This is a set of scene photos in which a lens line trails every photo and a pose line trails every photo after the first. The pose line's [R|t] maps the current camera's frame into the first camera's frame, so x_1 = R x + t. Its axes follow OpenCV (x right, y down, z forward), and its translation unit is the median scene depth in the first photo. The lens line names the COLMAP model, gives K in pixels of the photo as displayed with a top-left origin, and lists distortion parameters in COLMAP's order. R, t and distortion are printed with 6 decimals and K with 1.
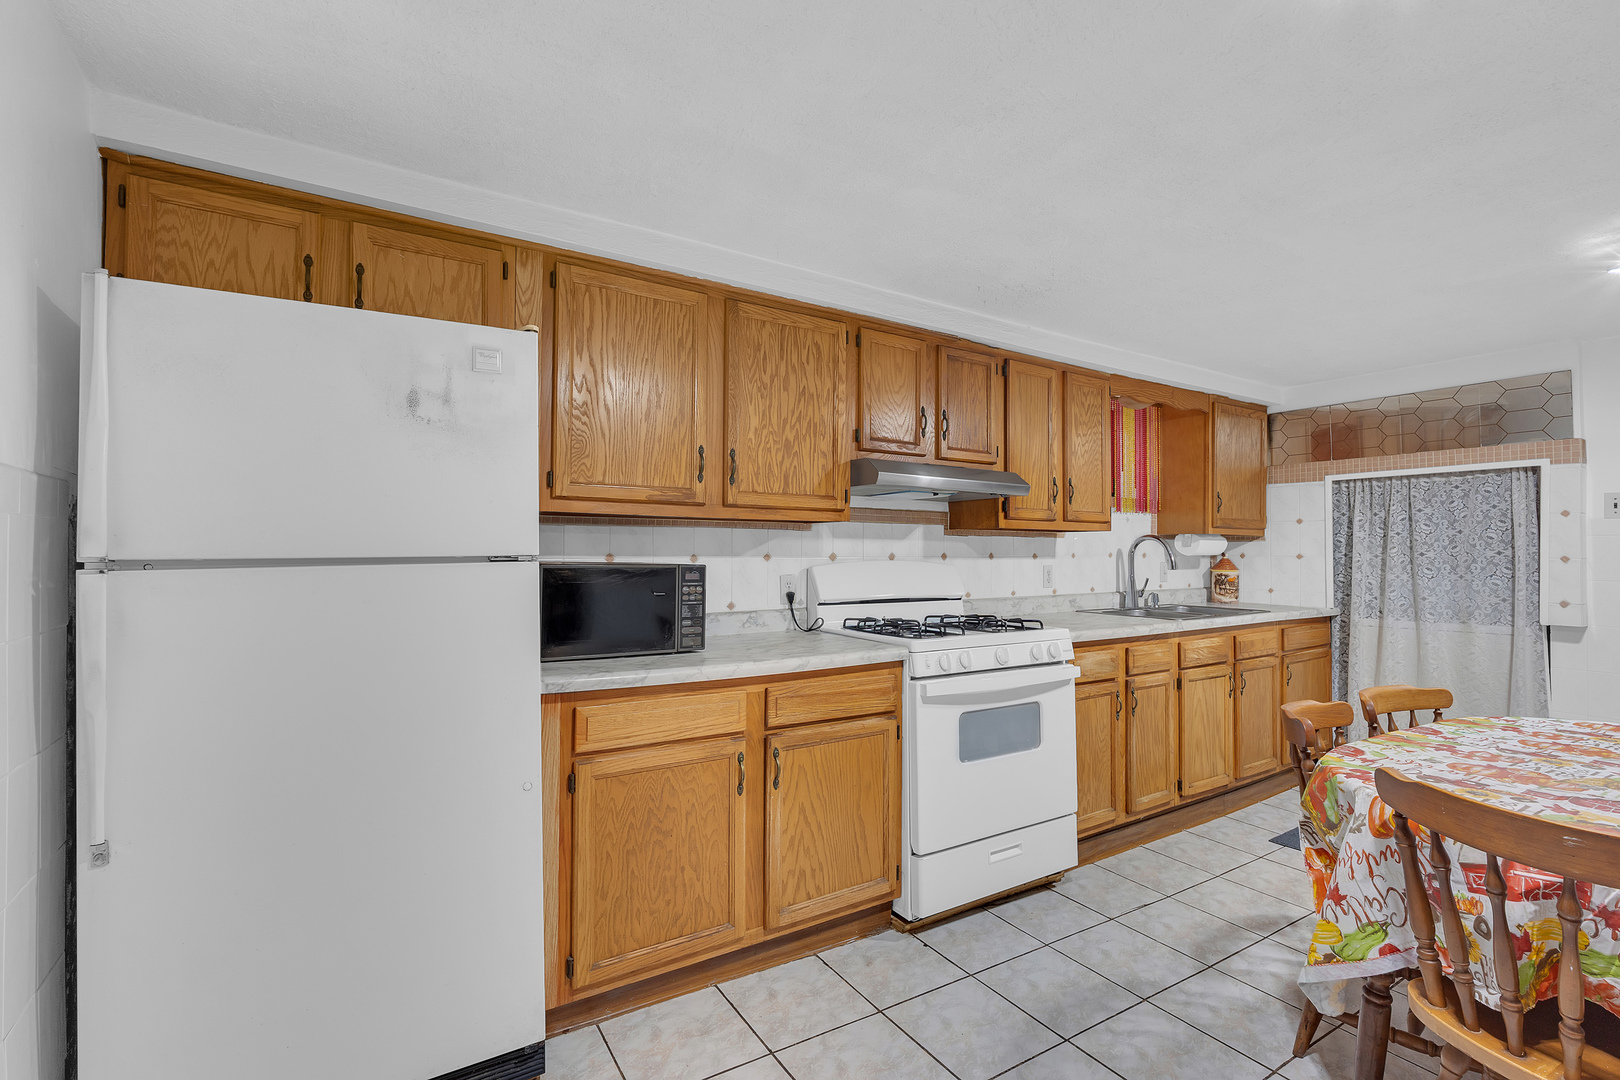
lens RADIAL K [[717.3, 0, 813.0], [0, 717.3, 546.6], [0, 0, 1]] dist [-0.001577, -0.000342]
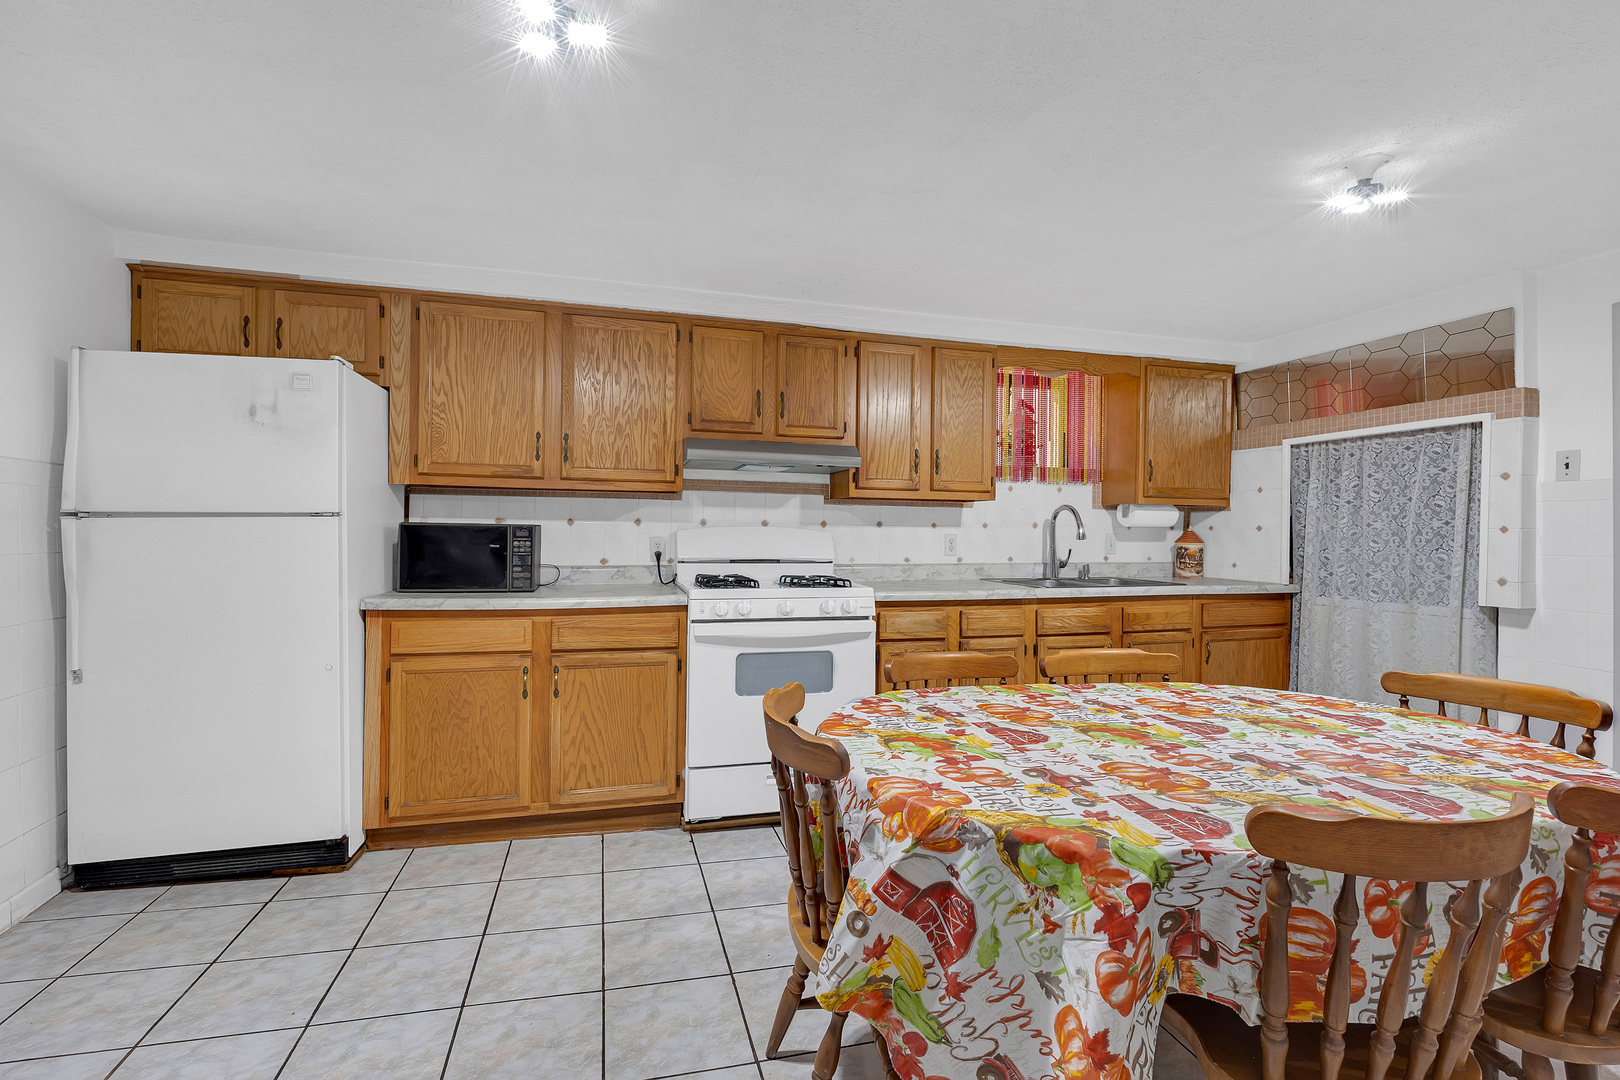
lens RADIAL K [[717.3, 0, 793.8], [0, 717.3, 540.9], [0, 0, 1]] dist [-0.001577, -0.000342]
pose [[0.956060, 0.011664, -0.292939, 0.605069], [-0.005577, 0.999751, 0.021604, 0.021324], [0.293118, -0.019021, 0.955887, -0.084798]]
